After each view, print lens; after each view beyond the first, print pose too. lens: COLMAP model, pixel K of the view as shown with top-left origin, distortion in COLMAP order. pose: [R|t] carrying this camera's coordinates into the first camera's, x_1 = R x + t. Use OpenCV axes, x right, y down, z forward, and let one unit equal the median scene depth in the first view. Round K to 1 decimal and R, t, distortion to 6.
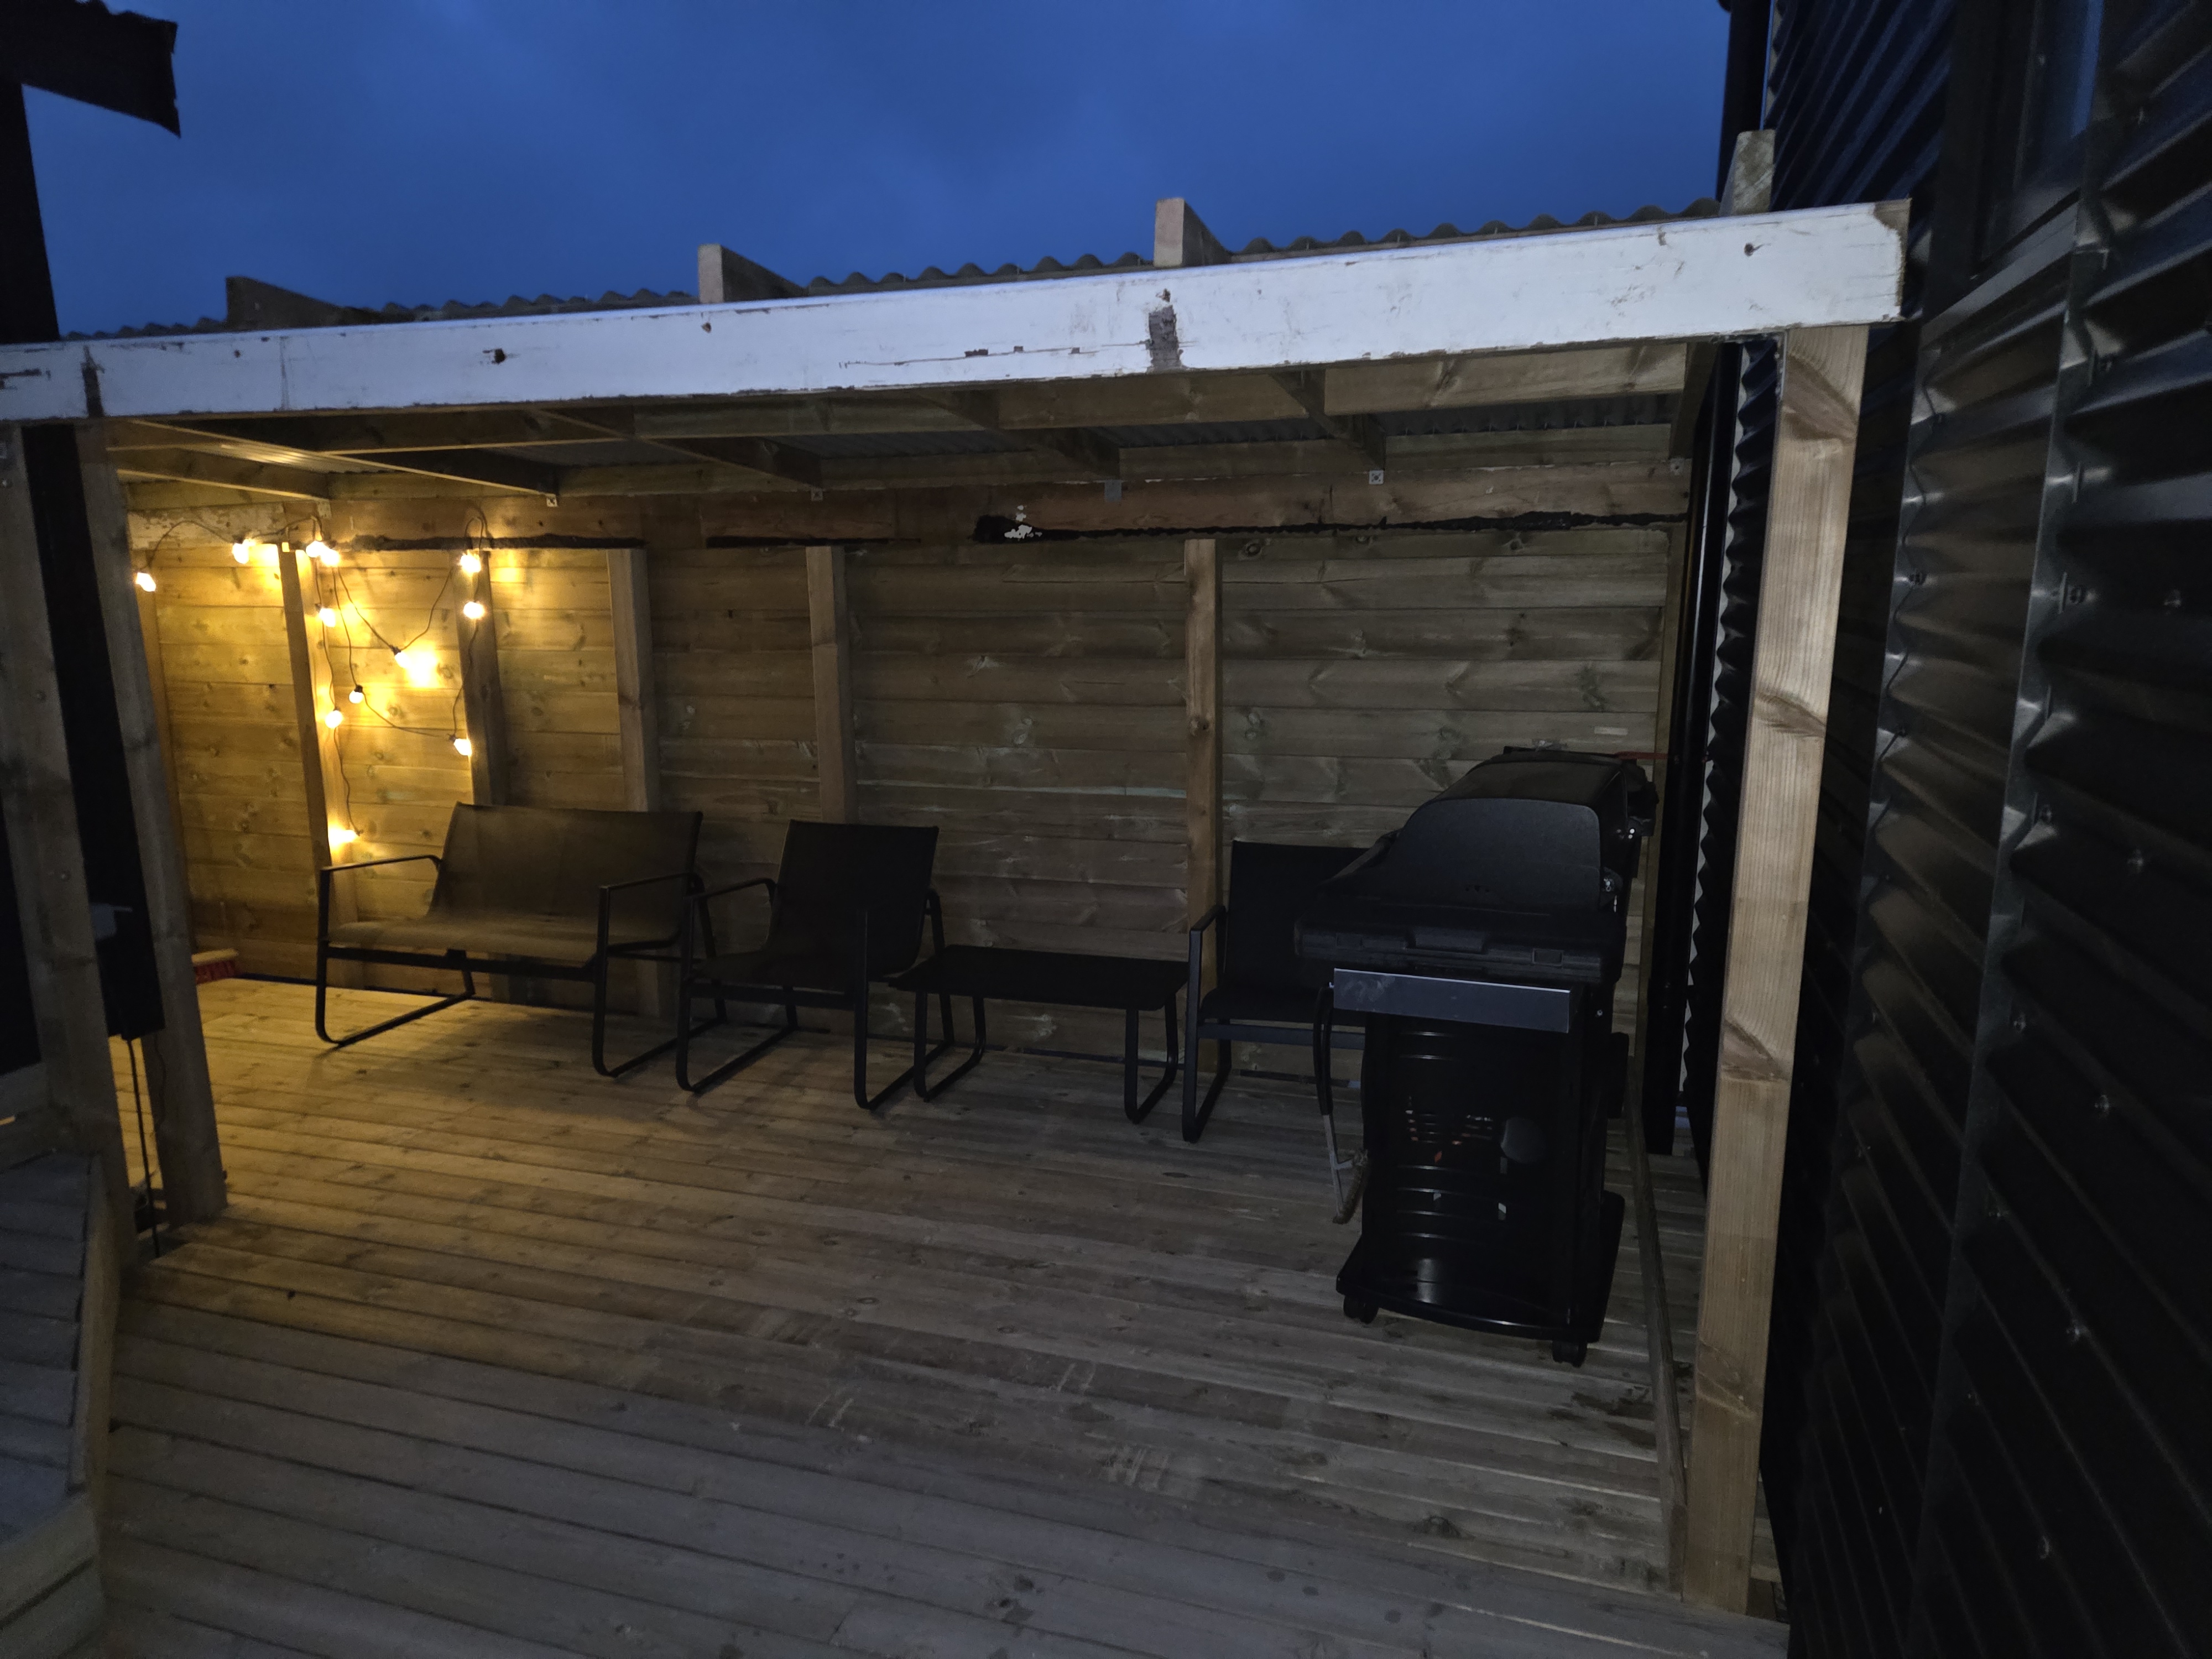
lens RADIAL K [[1469.9, 0, 1114.9], [0, 1469.9, 836.6], [0, 0, 1]] dist [0.003806, -0.003947]
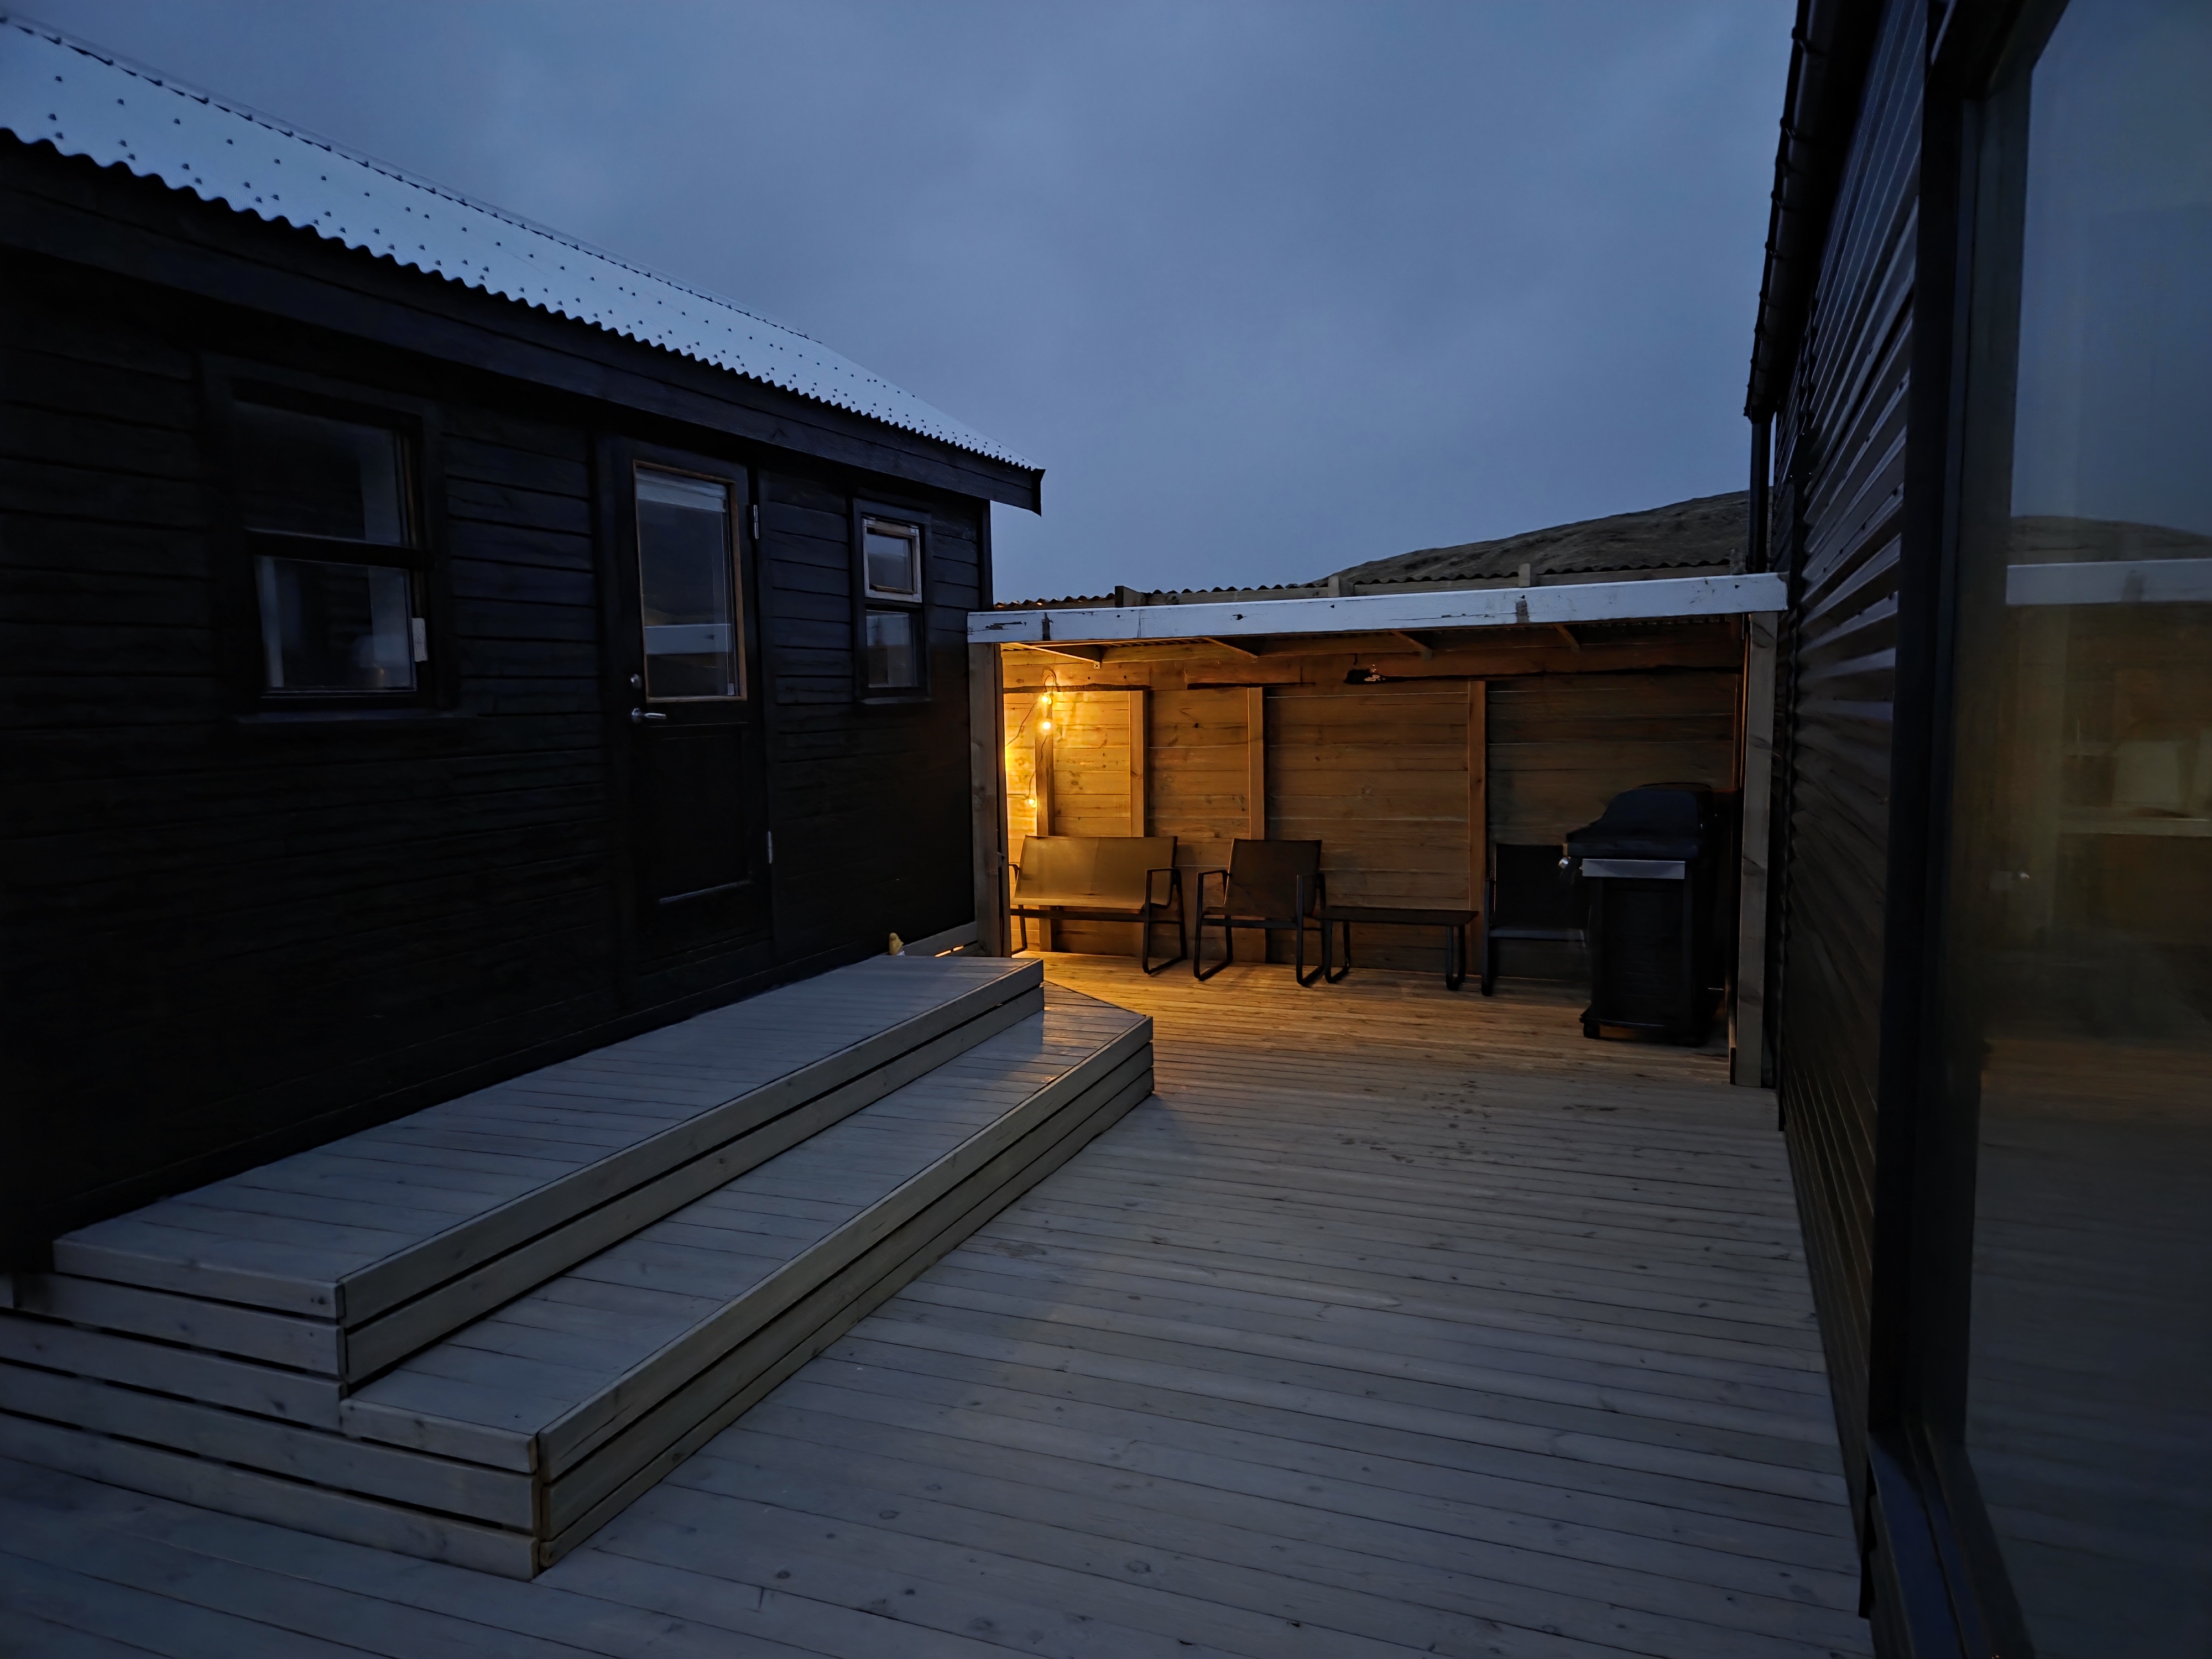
lens RADIAL K [[1469.9, 0, 1098.8], [0, 1469.9, 837.1], [0, 0, 1]] dist [0.003806, -0.003947]
pose [[0.996750, -0.007788, -0.080181, -0.253324], [0.000566, 0.995968, -0.089702, 0.153276], [0.080557, 0.089365, 0.992736, -0.823042]]
